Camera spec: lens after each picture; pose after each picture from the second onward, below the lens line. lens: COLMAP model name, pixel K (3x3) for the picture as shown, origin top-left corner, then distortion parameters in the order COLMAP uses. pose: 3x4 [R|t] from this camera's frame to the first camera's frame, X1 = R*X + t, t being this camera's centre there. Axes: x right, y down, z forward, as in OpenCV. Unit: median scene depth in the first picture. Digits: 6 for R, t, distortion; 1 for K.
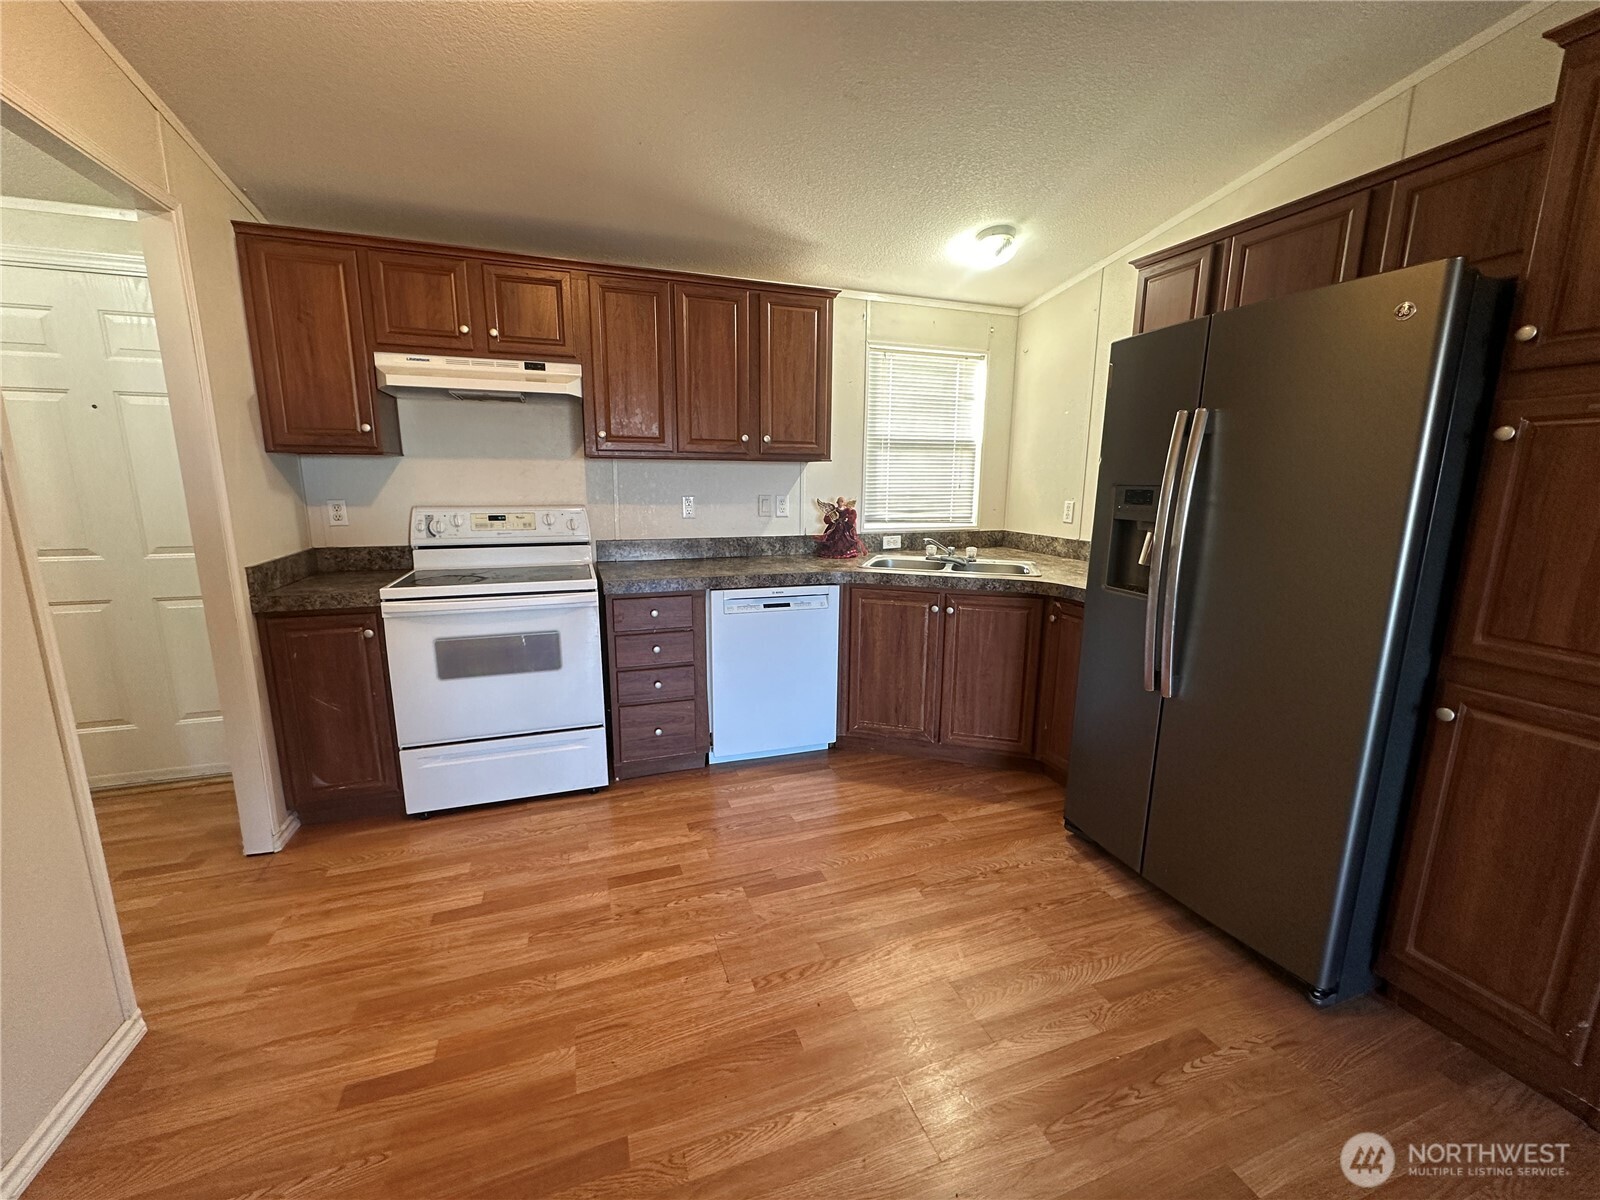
lens RADIAL K [[637.1, 0, 800.0], [0, 637.1, 600.0], [0, 0, 1]] dist [0.000225, -0.000314]
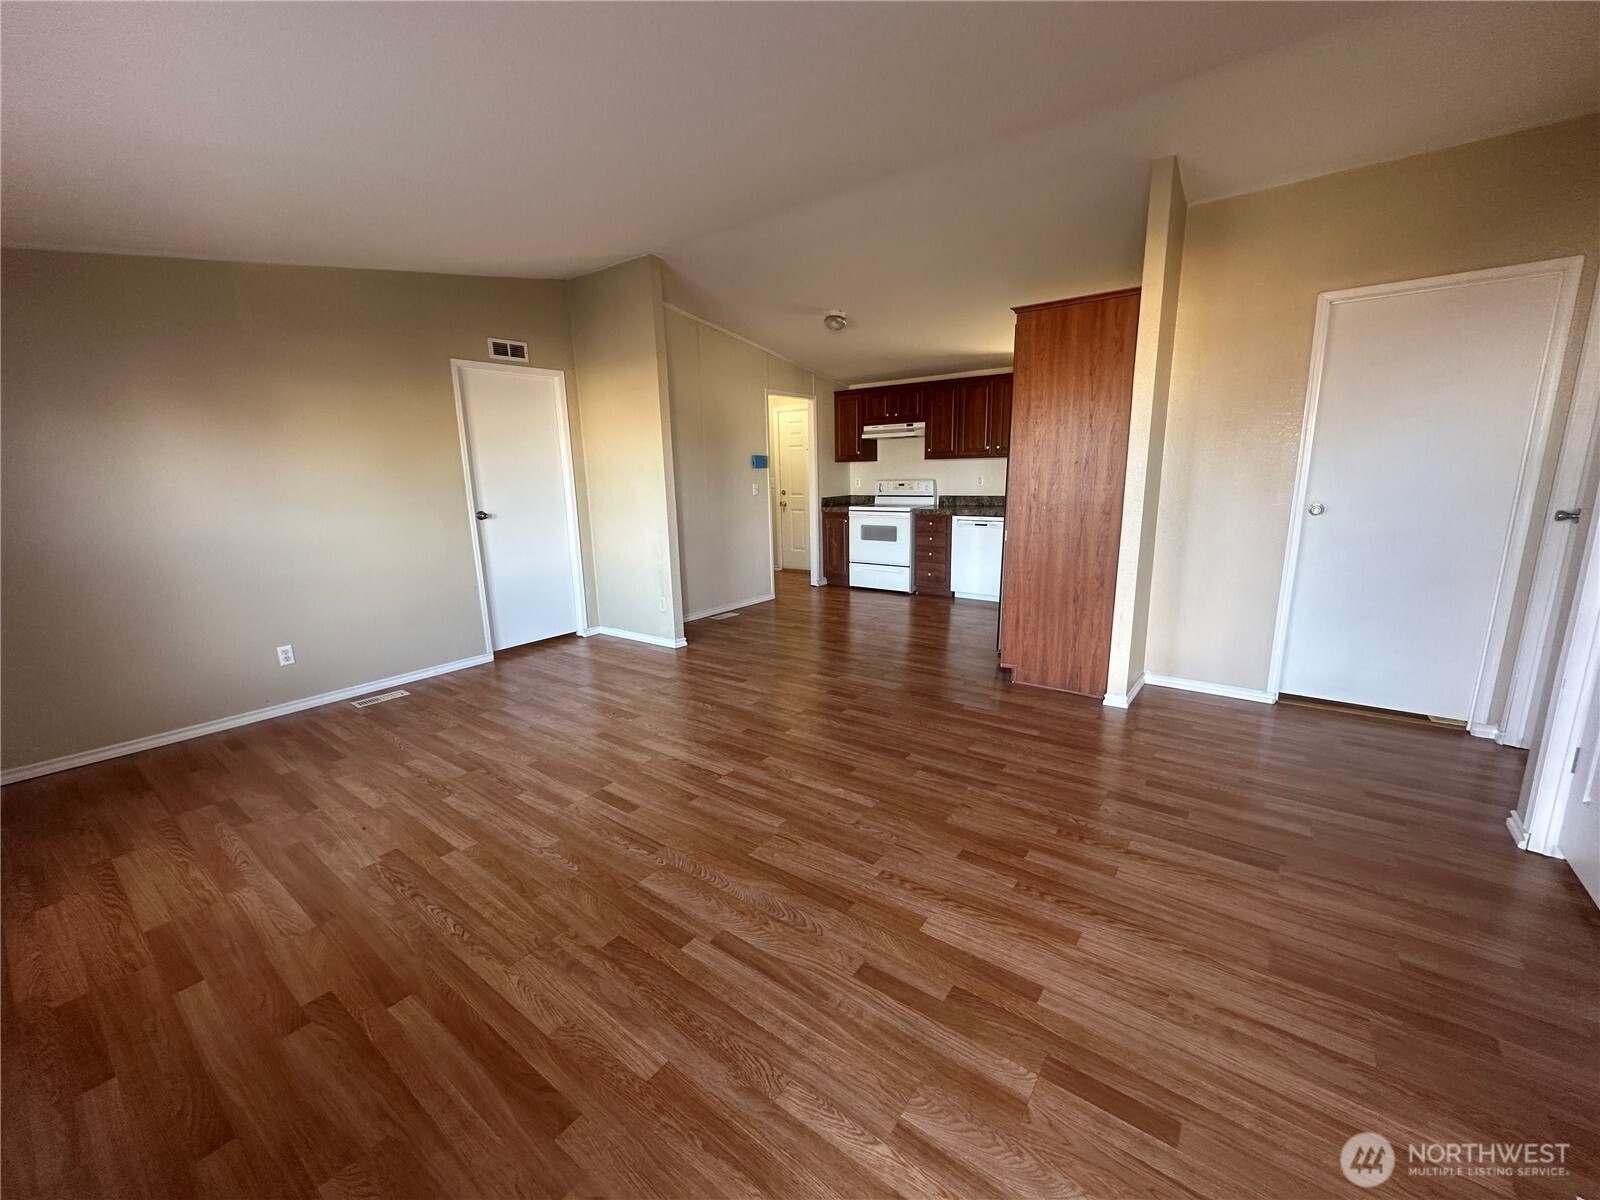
lens RADIAL K [[637.1, 0, 800.0], [0, 637.1, 600.0], [0, 0, 1]] dist [0.000225, -0.000314]
pose [[0.548760, 0.146200, -0.823097, 1.480613], [-0.128583, 0.987634, 0.089699, 0.148738], [0.826032, 0.056613, 0.560773, -0.728054]]
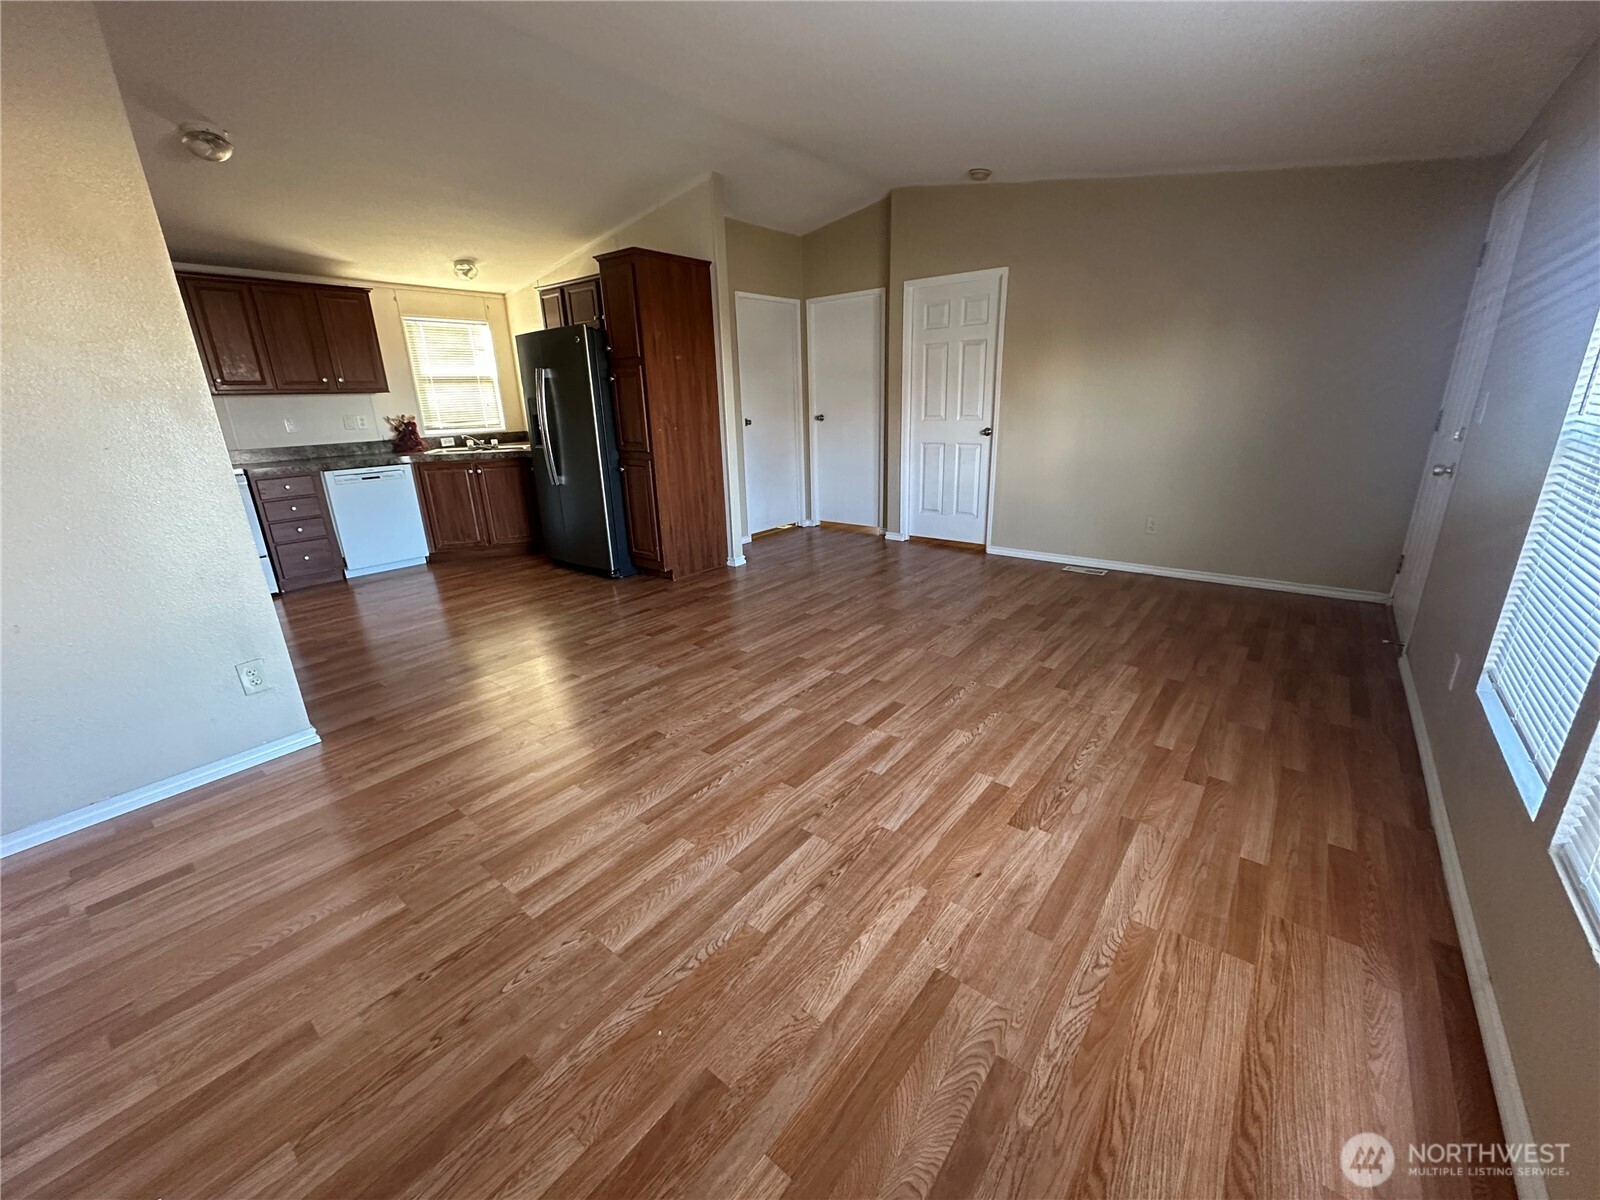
lens RADIAL K [[637.1, 0, 800.0], [0, 637.1, 600.0], [0, 0, 1]] dist [0.000225, -0.000314]
pose [[0.848674, -0.192885, 0.492492, 0.038289], [0.134871, 0.979271, 0.151121, 0.236002], [-0.511432, -0.061830, 0.857097, -1.152671]]
